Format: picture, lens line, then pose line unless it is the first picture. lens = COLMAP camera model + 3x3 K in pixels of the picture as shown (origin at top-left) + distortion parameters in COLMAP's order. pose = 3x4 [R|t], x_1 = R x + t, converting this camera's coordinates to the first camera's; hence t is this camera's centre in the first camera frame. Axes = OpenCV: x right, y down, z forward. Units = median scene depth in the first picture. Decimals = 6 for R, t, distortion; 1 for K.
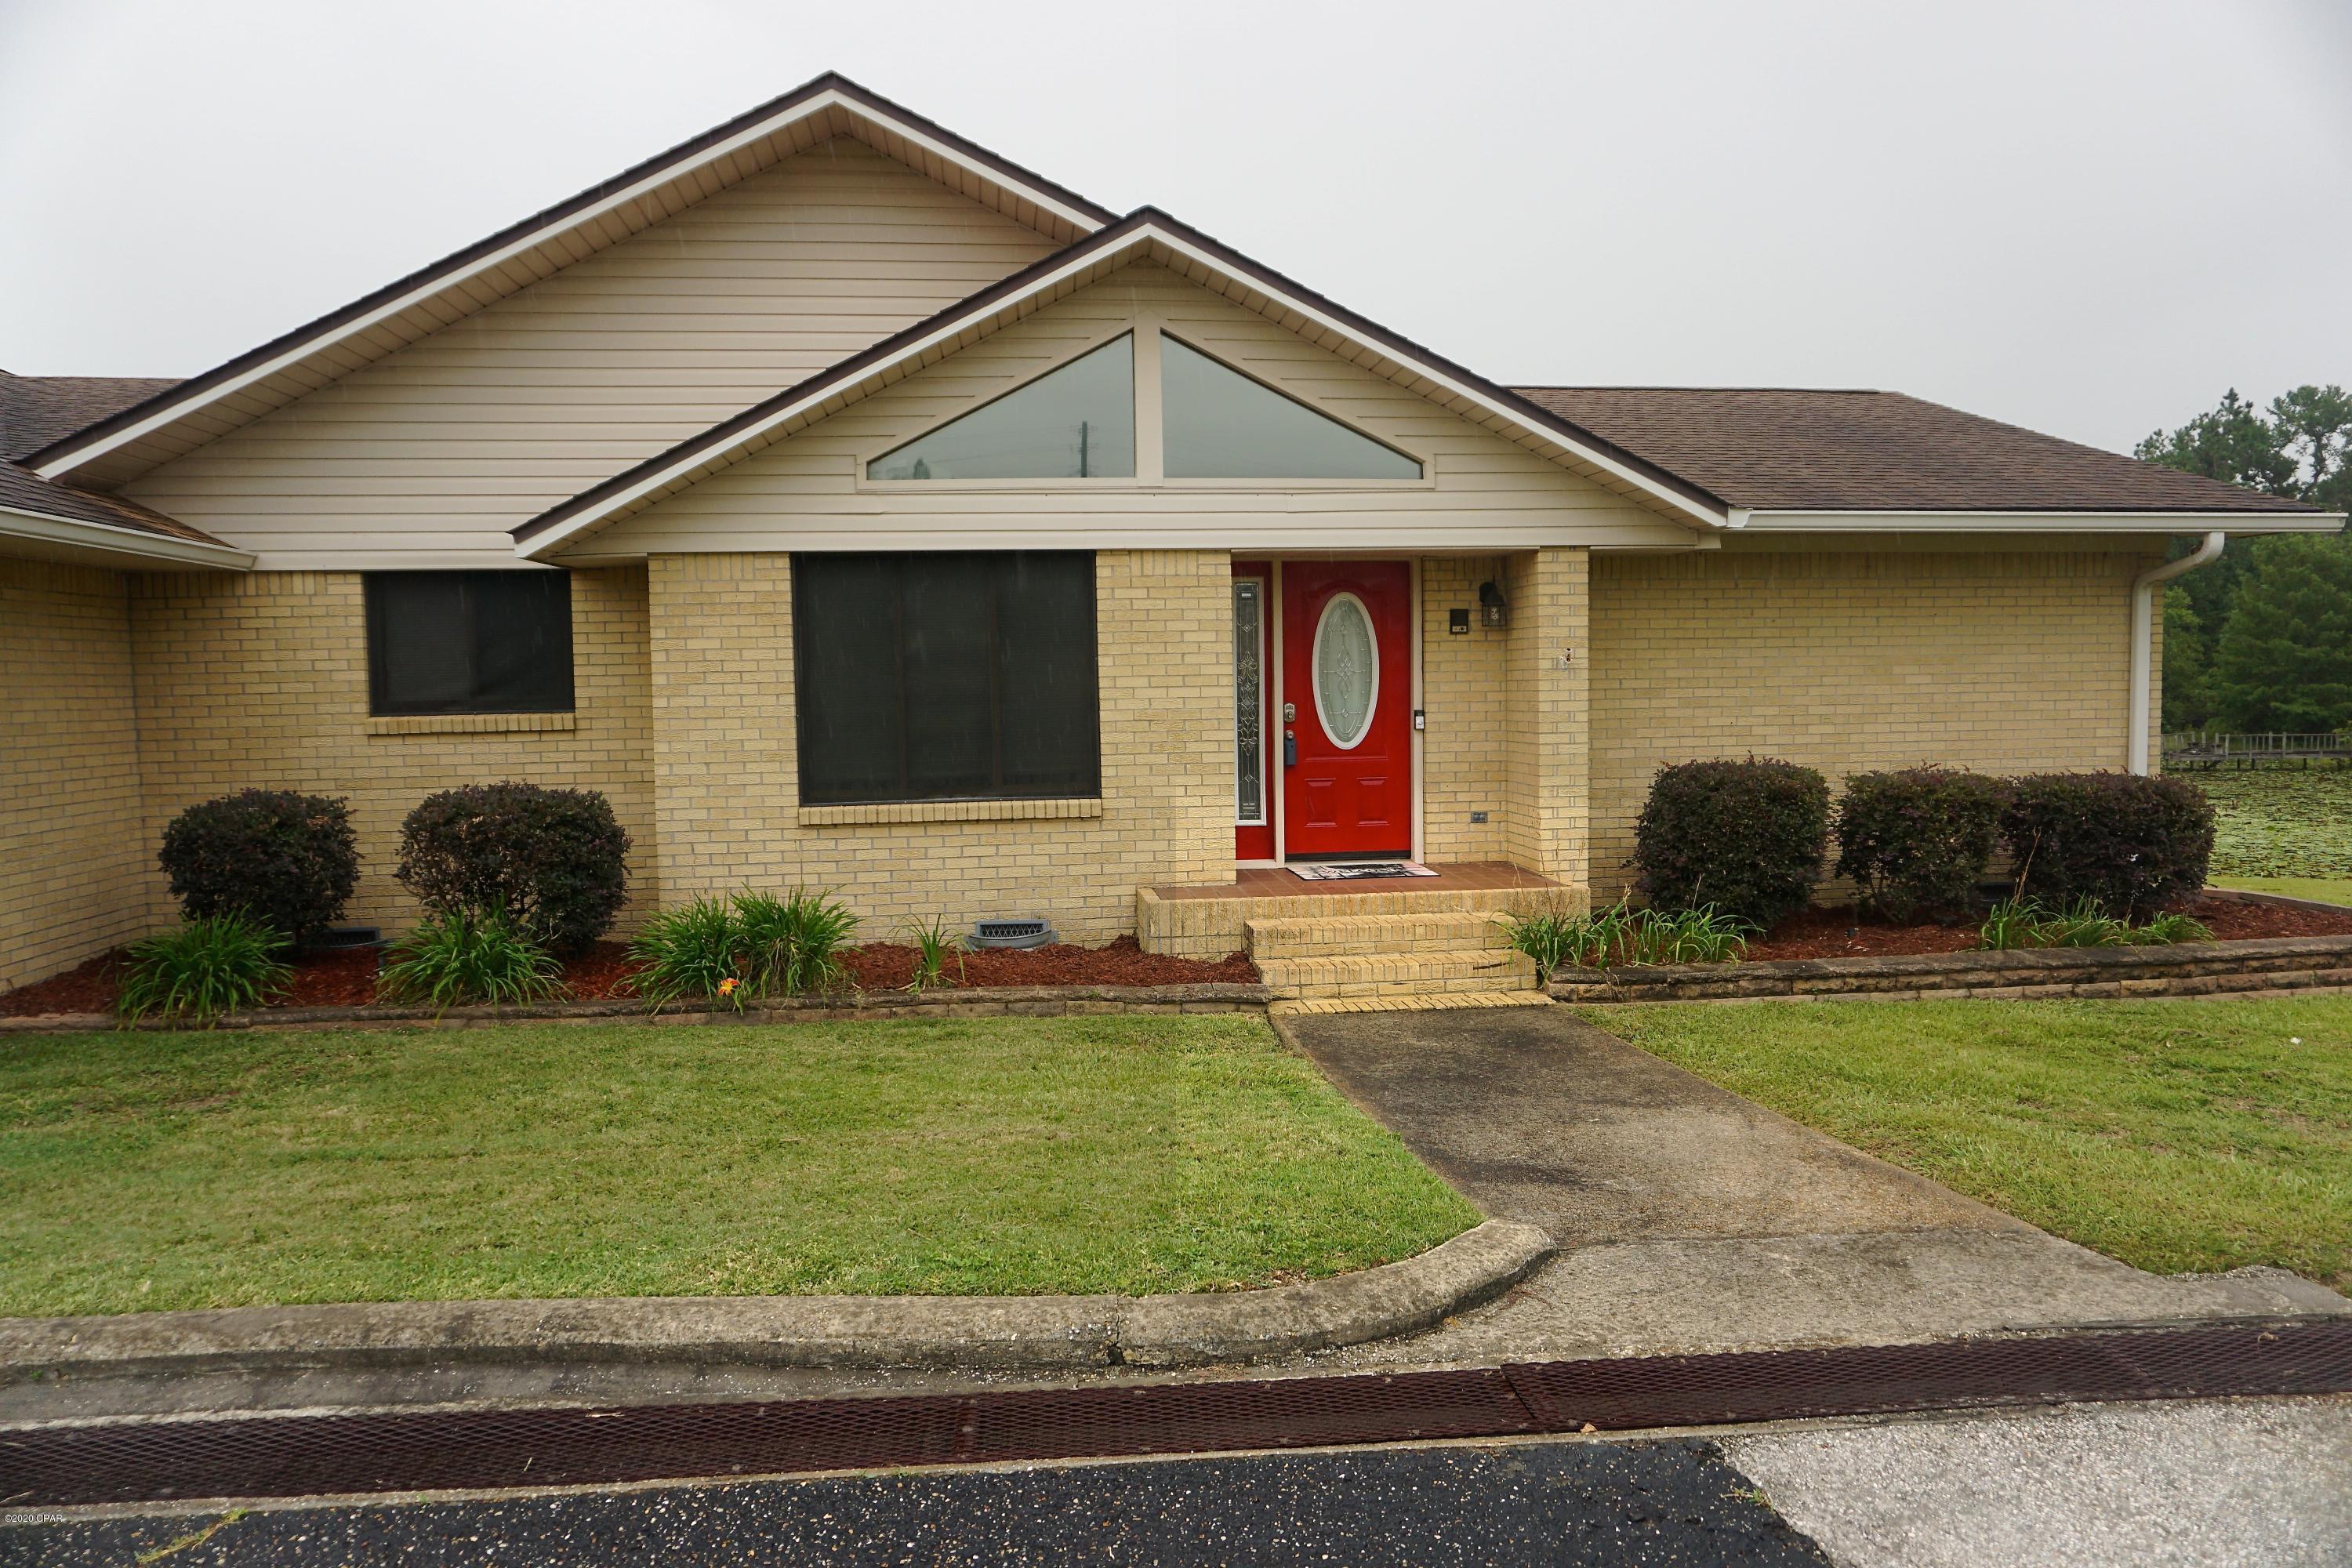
lens RADIAL K [[1579.8, 0, 1184.1], [0, 1579.8, 779.7], [0, 0, 1]] dist [-0.047432, 0.030516]
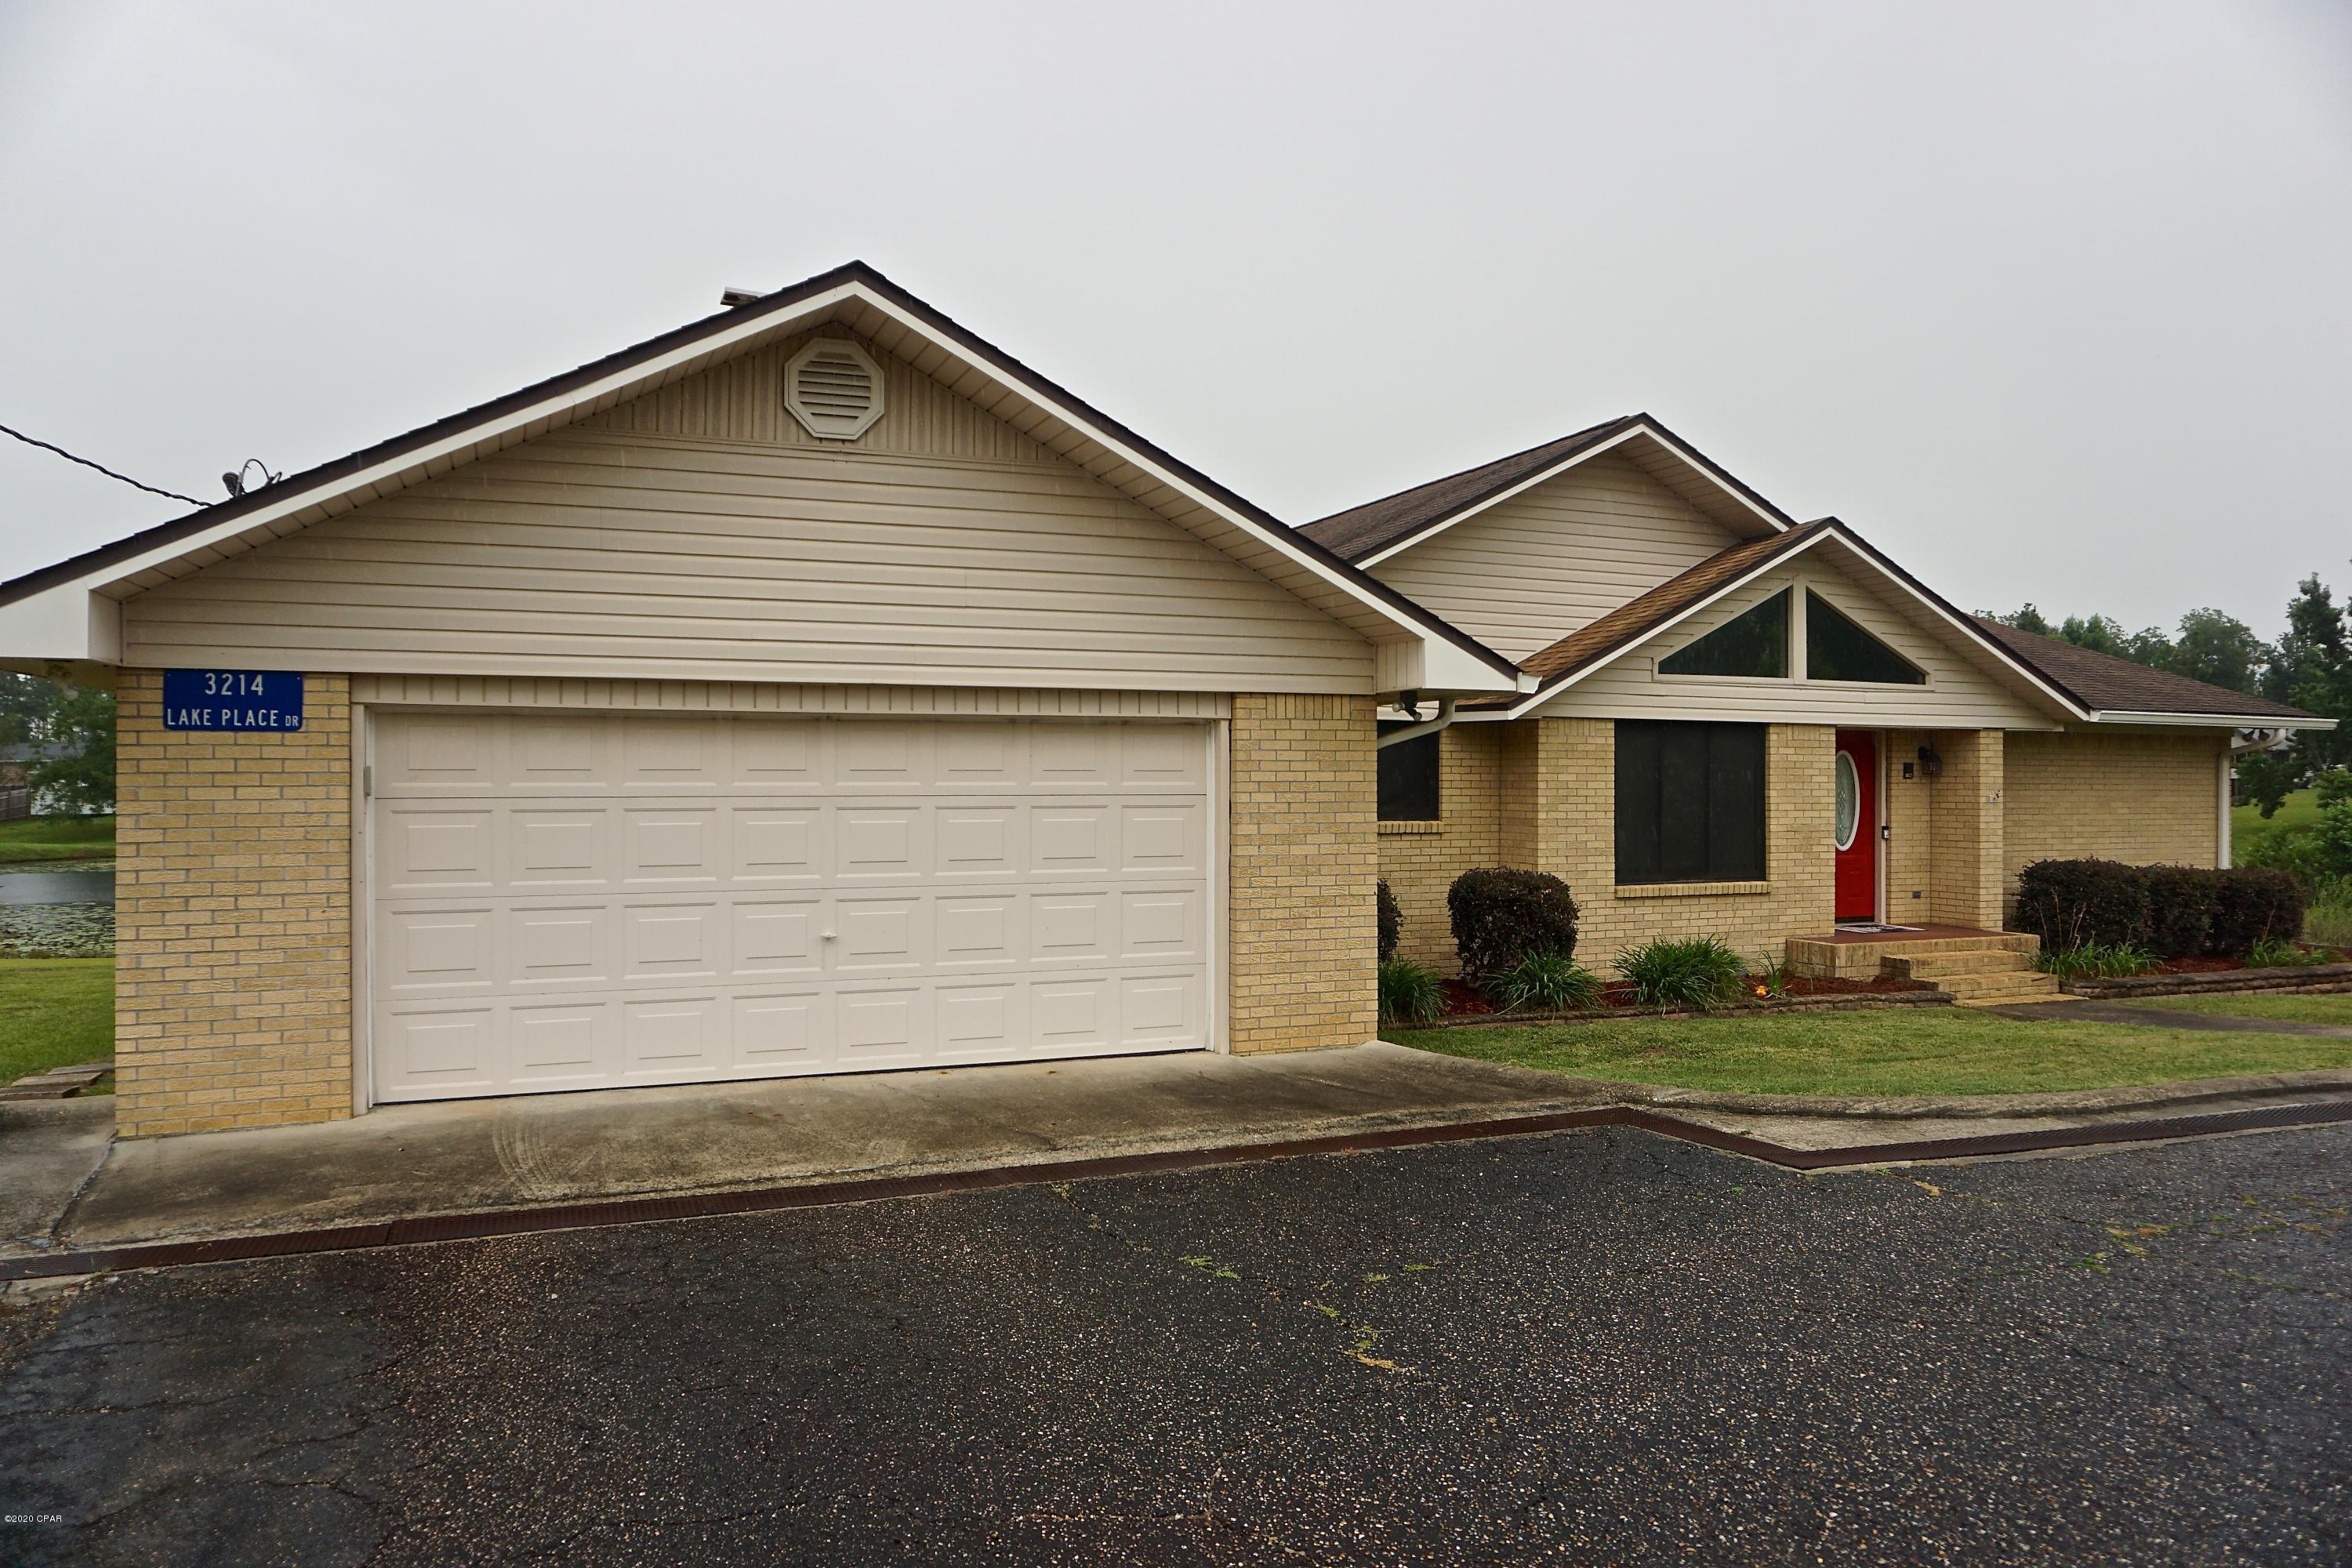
lens RADIAL K [[1579.8, 0, 1170.4], [0, 1579.8, 786.2], [0, 0, 1]] dist [-0.047432, 0.030516]
pose [[0.965408, 0.020585, 0.259929, -1.035257], [-0.005053, 0.998169, -0.060283, 0.014835], [-0.260694, 0.056884, 0.963744, -0.349470]]
